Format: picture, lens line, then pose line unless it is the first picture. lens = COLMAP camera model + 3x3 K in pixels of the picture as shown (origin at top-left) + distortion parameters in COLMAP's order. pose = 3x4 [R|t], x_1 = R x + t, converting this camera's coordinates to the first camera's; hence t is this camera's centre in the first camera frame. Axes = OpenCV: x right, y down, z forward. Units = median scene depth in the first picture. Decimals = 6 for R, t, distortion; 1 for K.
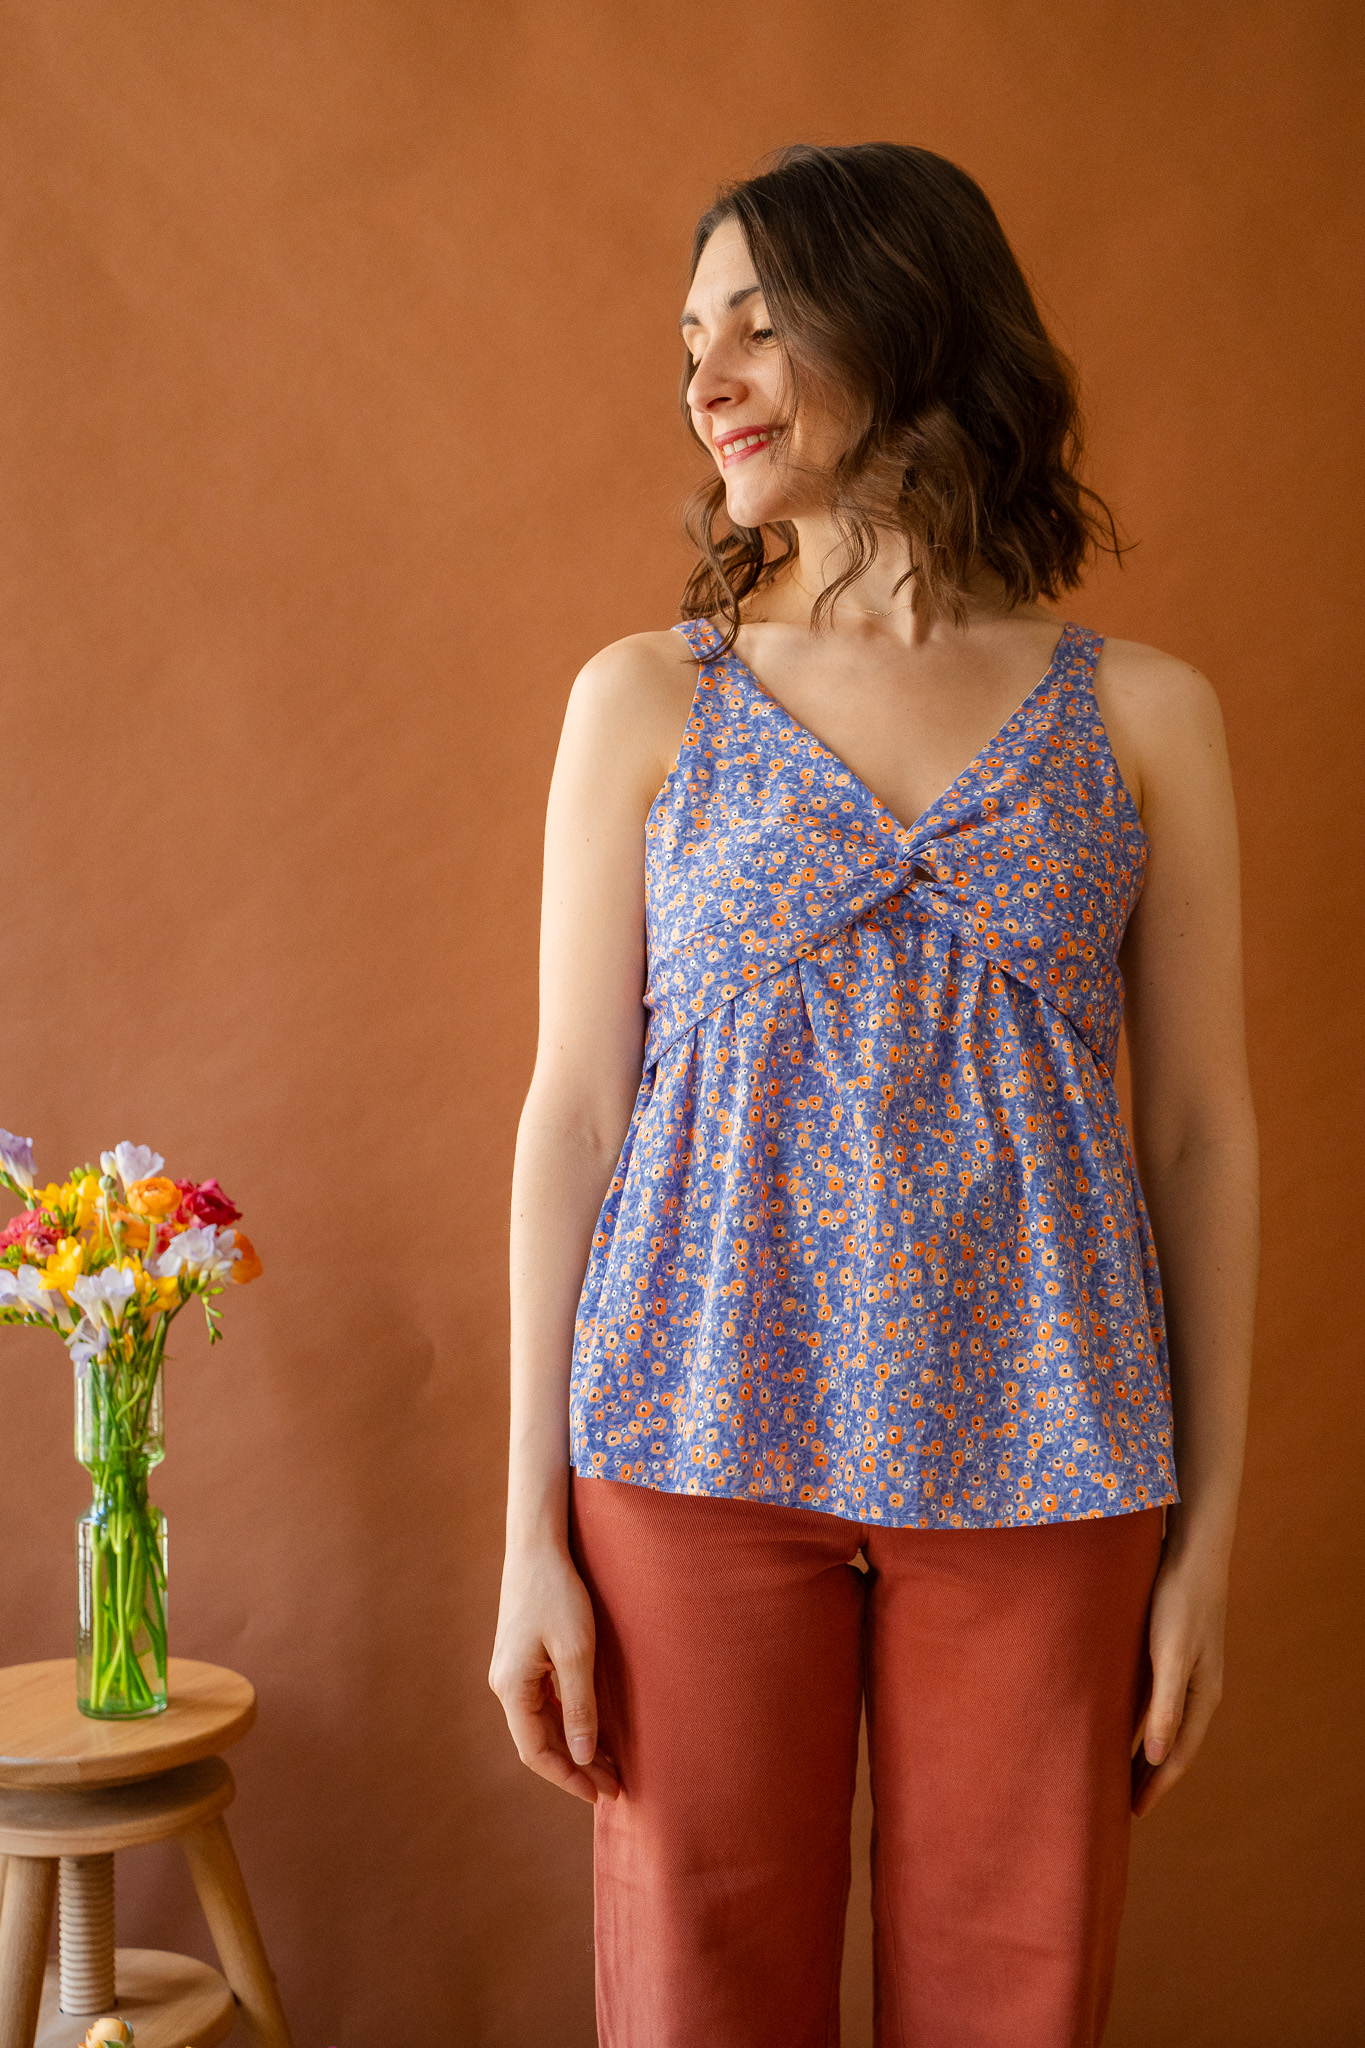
lens RADIAL K [[2137.0, 0, 682.5], [0, 2137.0, 1024.0], [0, 0, 1]] dist [-0.004810, 0.006993]
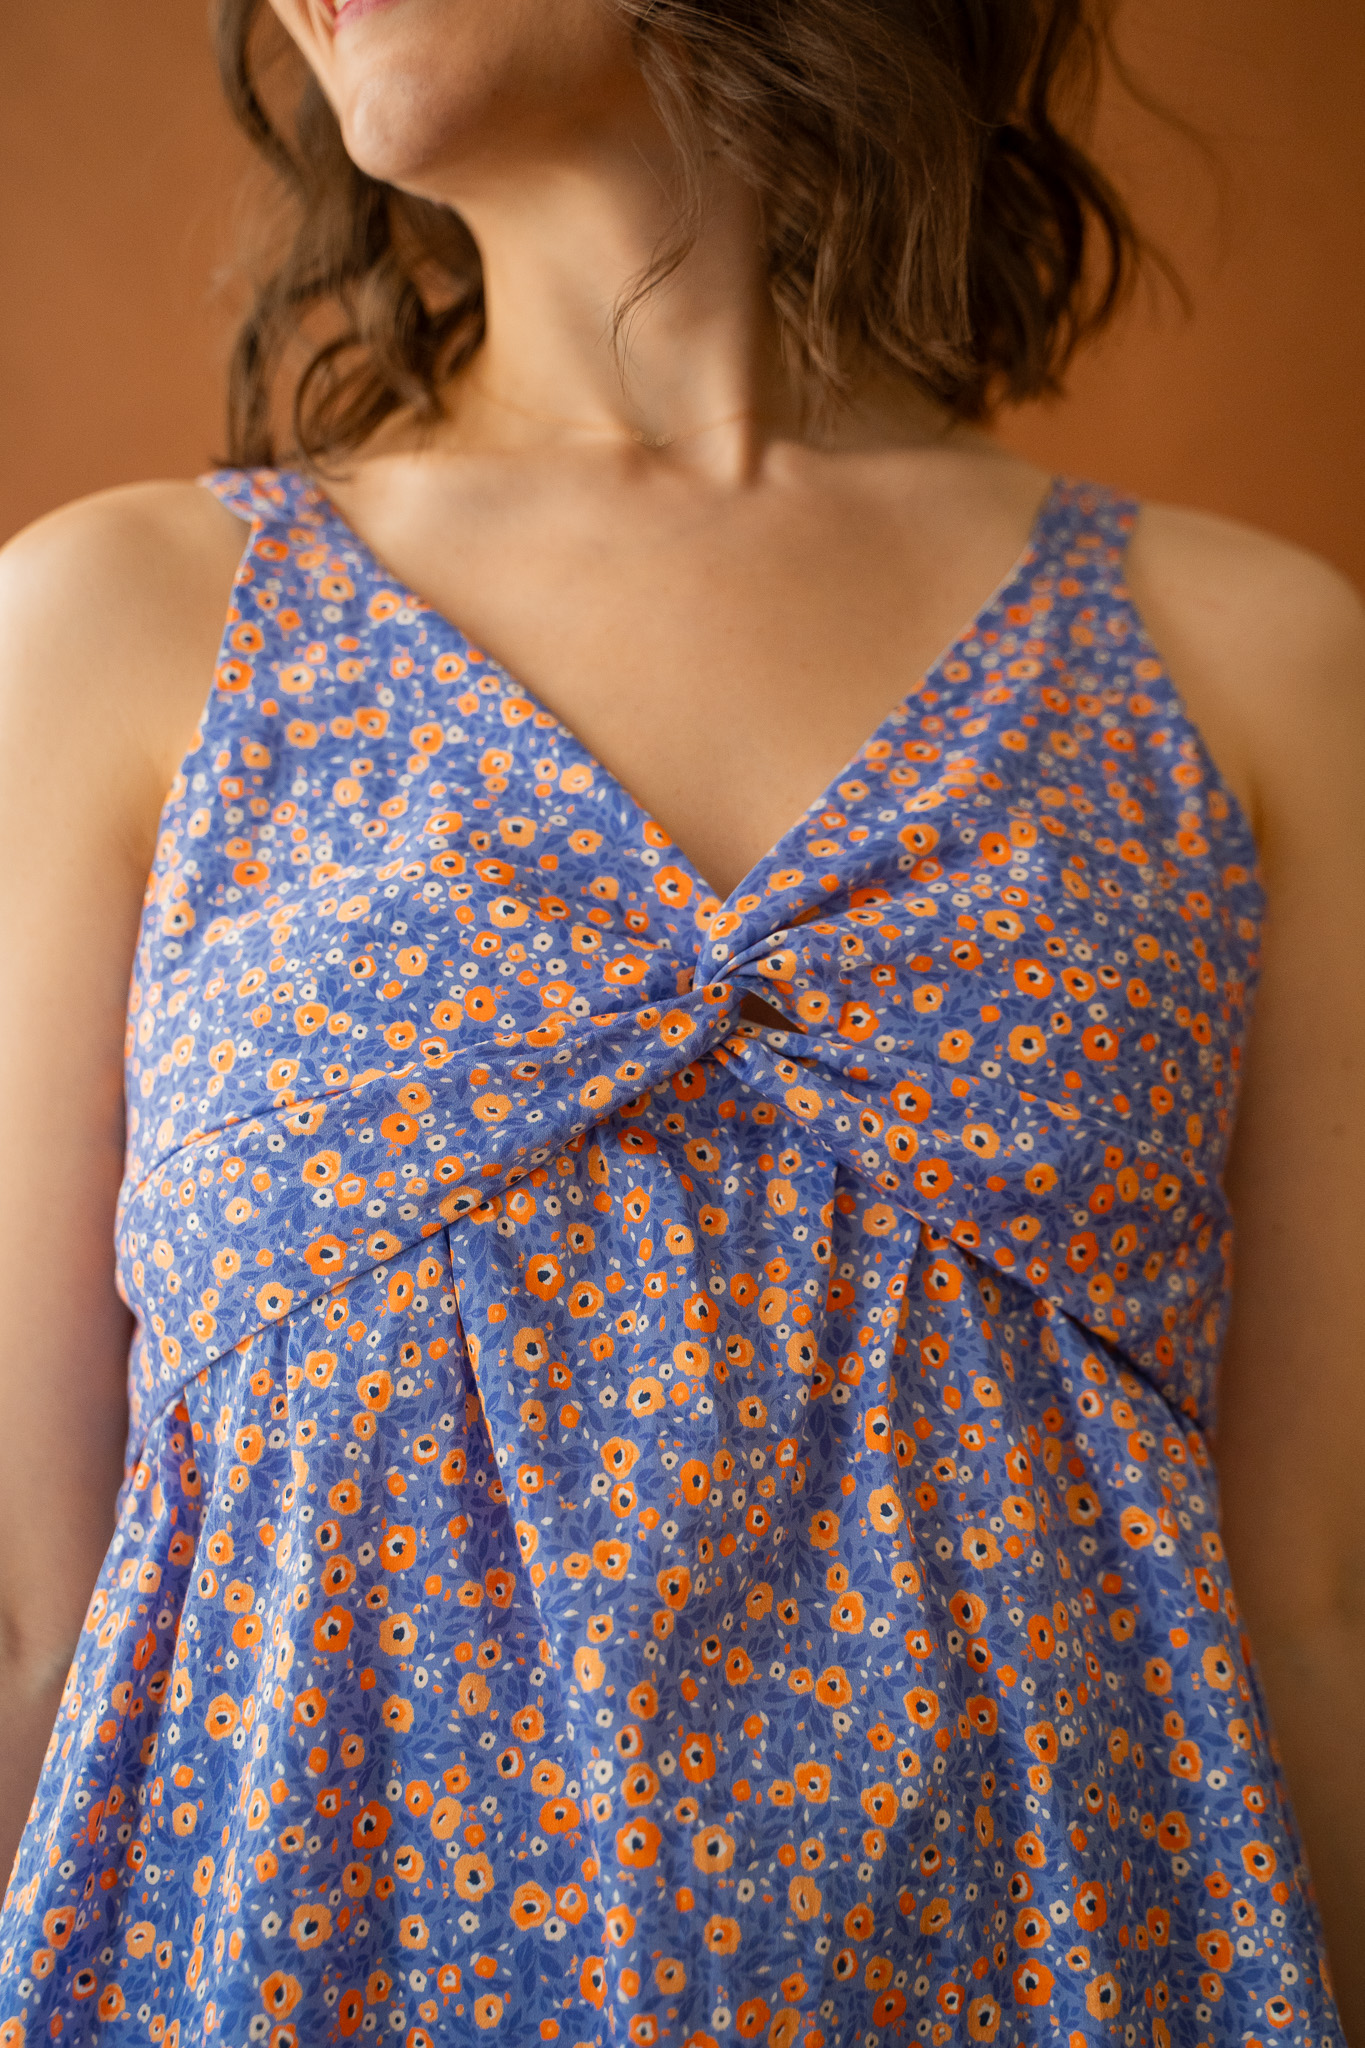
lens RADIAL K [[2223.2, 0, 820.8], [0, 2223.2, 1030.9], [0, 0, 1]] dist [1.694947, 0.002796]
pose [[0.991021, -0.004545, 0.133626, 0.062513], [0.009095, 0.999399, -0.033464, -0.048696], [-0.133393, 0.034379, 0.990467, 0.547655]]
